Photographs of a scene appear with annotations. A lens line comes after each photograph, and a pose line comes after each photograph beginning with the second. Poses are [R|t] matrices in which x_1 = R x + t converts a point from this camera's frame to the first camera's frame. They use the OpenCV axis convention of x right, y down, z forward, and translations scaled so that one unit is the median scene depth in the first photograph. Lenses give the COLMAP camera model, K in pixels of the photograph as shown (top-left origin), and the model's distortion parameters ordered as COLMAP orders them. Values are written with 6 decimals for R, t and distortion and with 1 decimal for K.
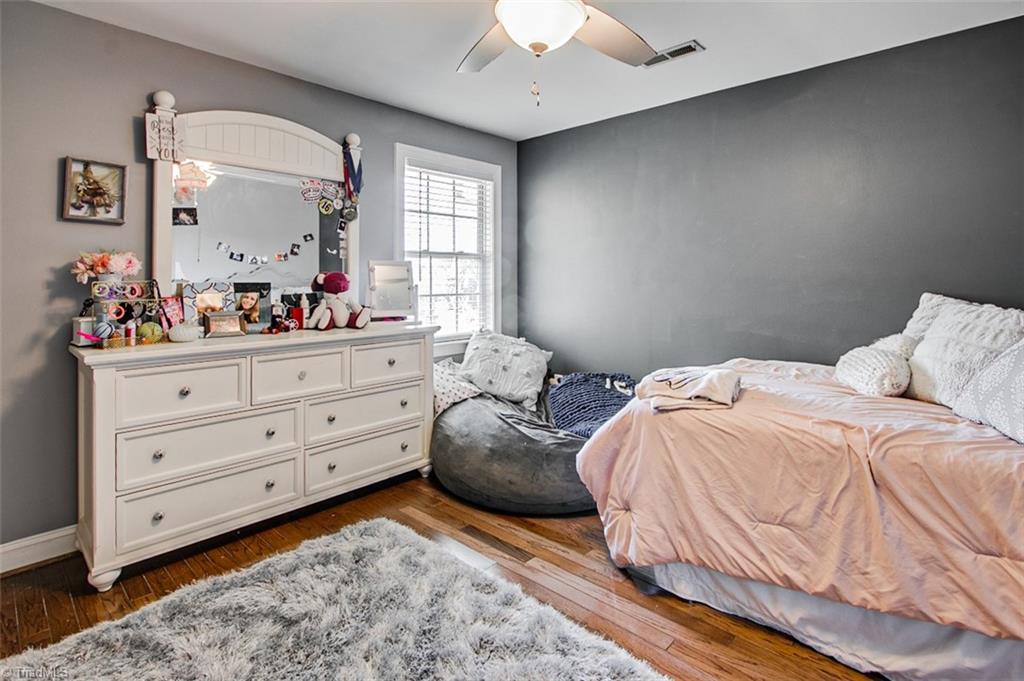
lens RADIAL K [[514.0, 0, 510.2], [0, 514.0, 276.7], [0, 0, 1]] dist [-0.002766, -0.001229]
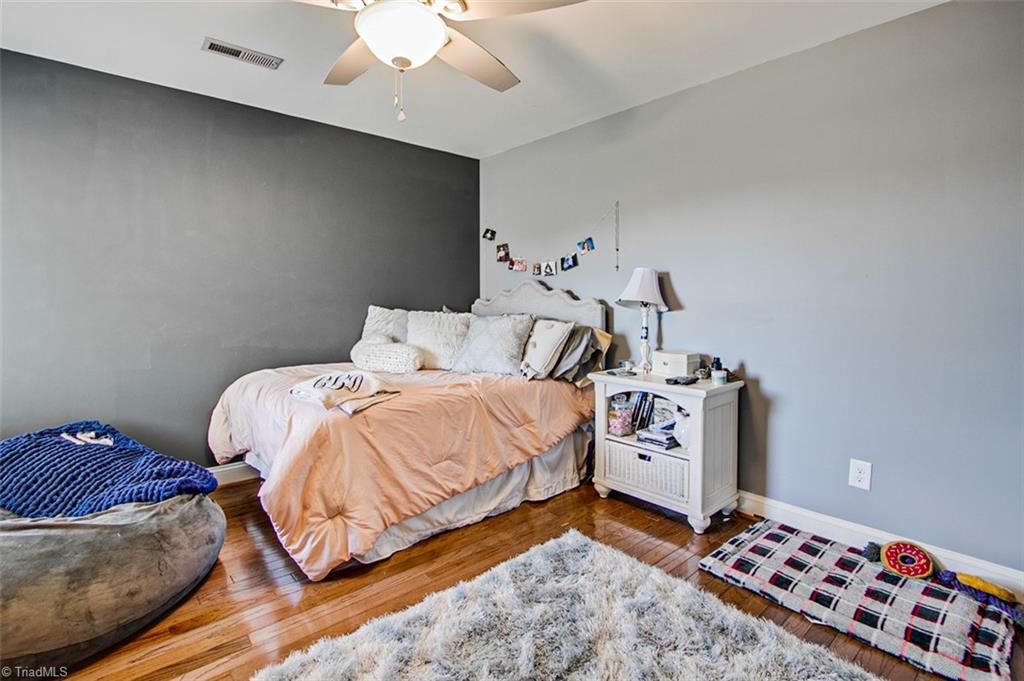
lens RADIAL K [[491.7, 0, 511.3], [0, 491.7, 316.5], [0, 0, 1]] dist [0.000621, 0.000078]
pose [[0.102920, -0.031566, 0.994189, -0.816427], [-0.010240, 0.999410, 0.032792, 0.017389], [-0.994637, -0.013555, 0.102536, 0.632863]]
